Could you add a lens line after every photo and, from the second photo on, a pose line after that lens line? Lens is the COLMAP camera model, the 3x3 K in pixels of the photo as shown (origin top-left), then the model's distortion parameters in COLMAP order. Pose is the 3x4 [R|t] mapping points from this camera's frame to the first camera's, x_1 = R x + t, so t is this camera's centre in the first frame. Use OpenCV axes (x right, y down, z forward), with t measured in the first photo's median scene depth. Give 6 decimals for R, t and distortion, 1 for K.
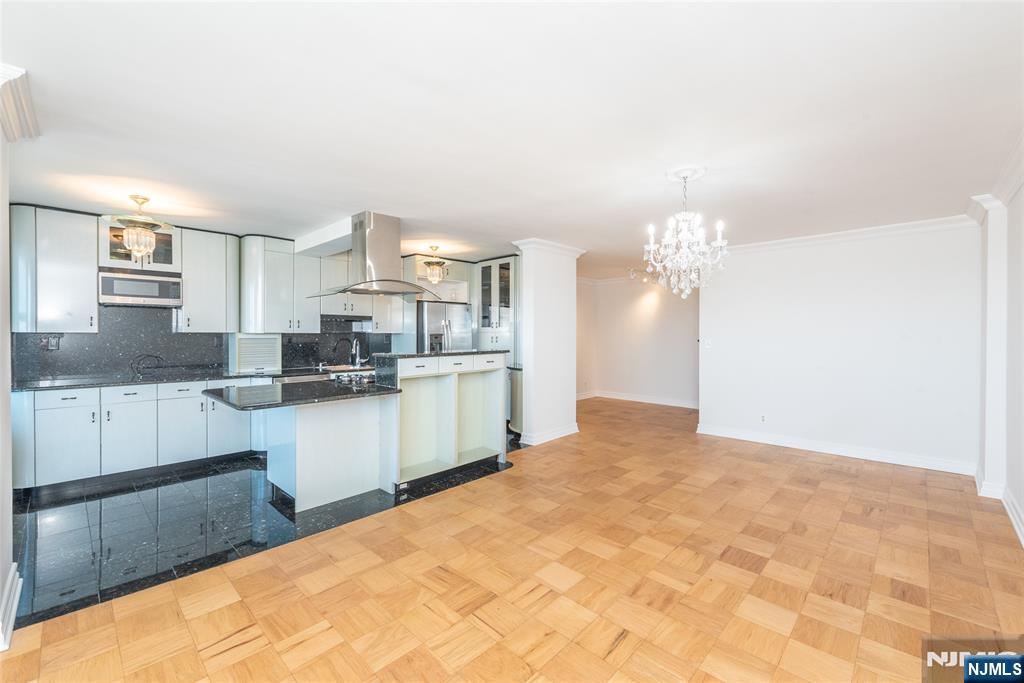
lens RADIAL K [[422.4, 0, 495.6], [0, 422.4, 335.1], [0, 0, 1]] dist [0.018390, -0.000430]
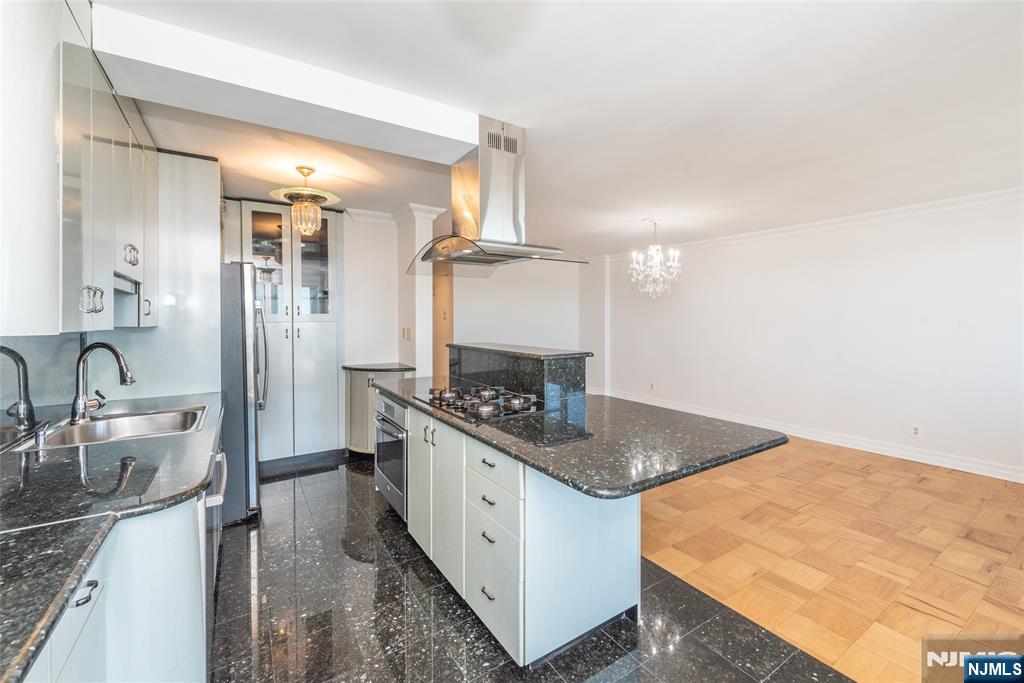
lens RADIAL K [[427.1, 0, 513.4], [0, 427.1, 322.0], [0, 0, 1]] dist [-0.000431, -0.000108]
pose [[0.212105, -0.007619, 0.977217, -0.883349], [0.005432, 0.999963, 0.006618, -0.012910], [-0.977232, 0.003905, 0.212139, 0.840567]]
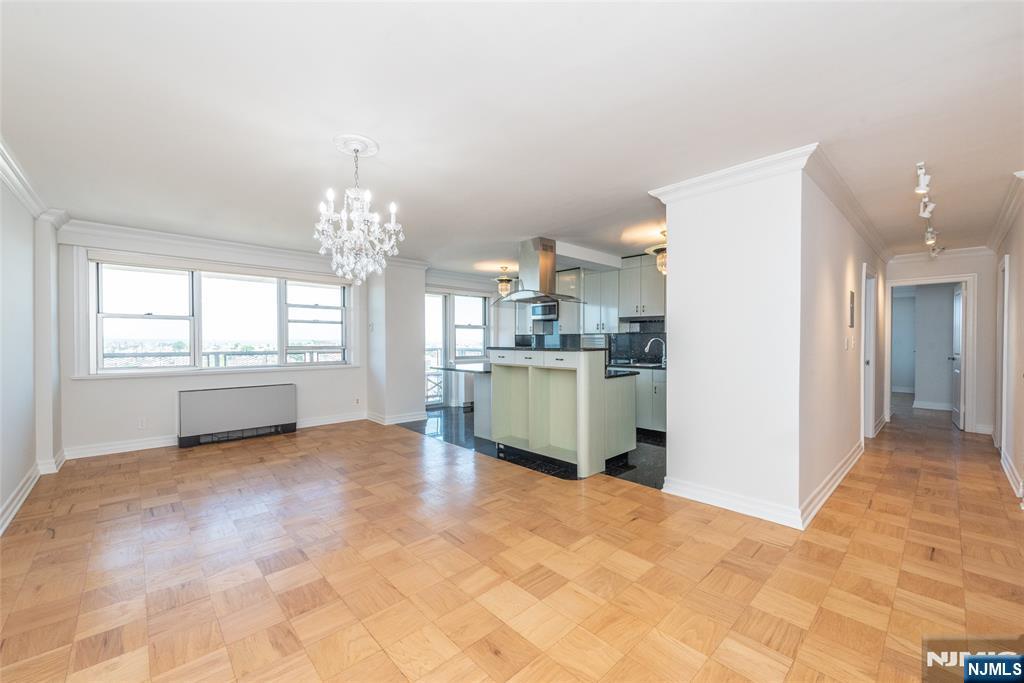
lens RADIAL K [[410.6, 0, 538.6], [0, 410.6, 334.2], [0, 0, 1]] dist [0.001077, 0.000333]
pose [[-0.010301, -0.019353, -0.999760, 0.958487], [-0.005328, 0.999800, -0.019299, 0.028100], [0.999933, 0.005128, -0.010402, 1.013729]]
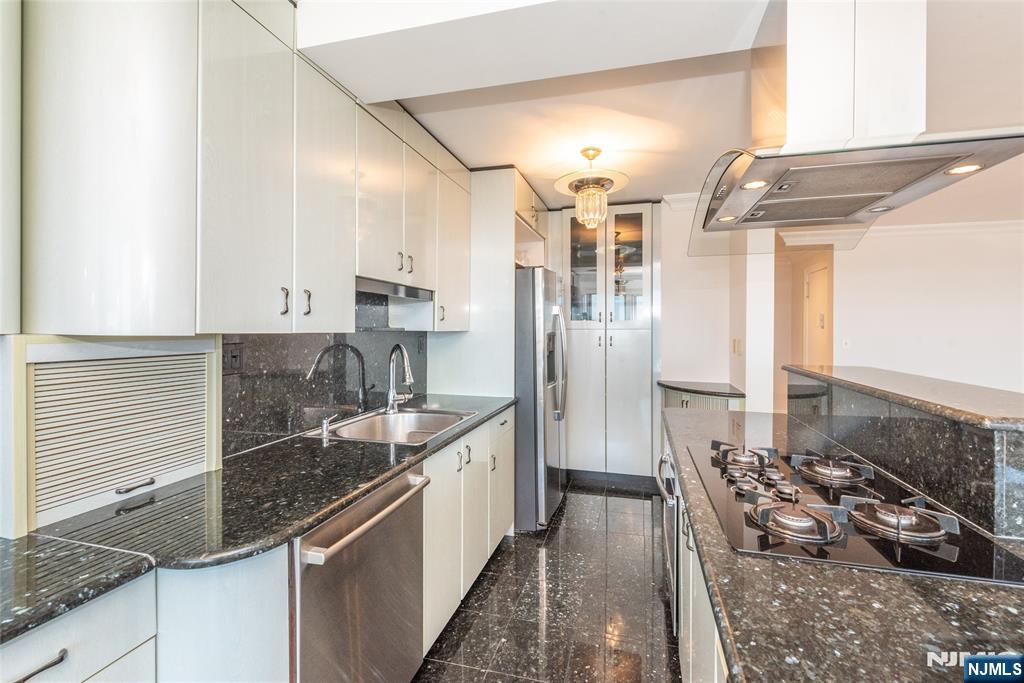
lens RADIAL K [[410.6, 0, 538.6], [0, 410.6, 334.2], [0, 0, 1]] dist [0.001077, 0.000333]
pose [[0.857836, -0.005883, 0.513890, -0.598457], [0.000526, 0.999944, 0.010570, -0.008363], [-0.513924, -0.008797, 0.857791, 0.863931]]
